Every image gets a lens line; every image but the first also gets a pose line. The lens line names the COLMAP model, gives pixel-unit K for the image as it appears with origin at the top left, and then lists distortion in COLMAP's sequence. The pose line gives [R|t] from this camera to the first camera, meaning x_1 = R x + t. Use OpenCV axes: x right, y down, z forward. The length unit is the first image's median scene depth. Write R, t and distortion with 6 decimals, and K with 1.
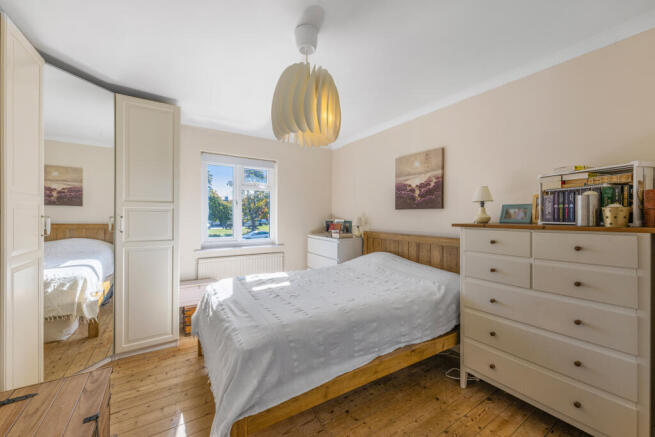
lens RADIAL K [[260.2, 0, 325.2], [0, 260.2, 217.4], [0, 0, 1]] dist [-0.002035, -0.000044]
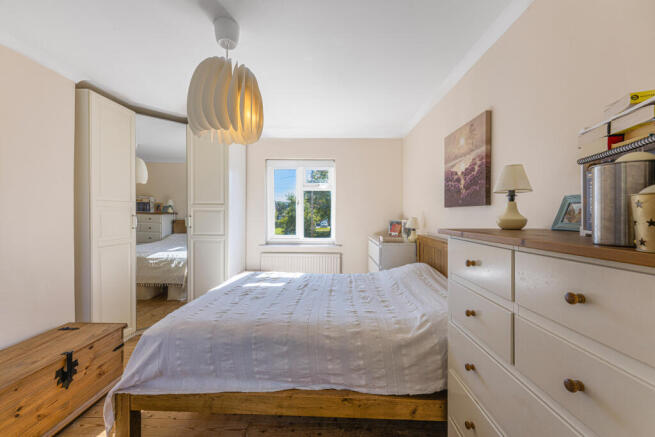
lens RADIAL K [[260.2, 0, 327.5], [0, 260.2, 217.2], [0, 0, 1]] dist [-0.002035, -0.000044]
pose [[0.835204, 0.006261, -0.549904, 0.530331], [-0.005069, 0.999980, 0.003687, -0.004604], [0.549916, -0.000292, 0.835220, 0.272204]]
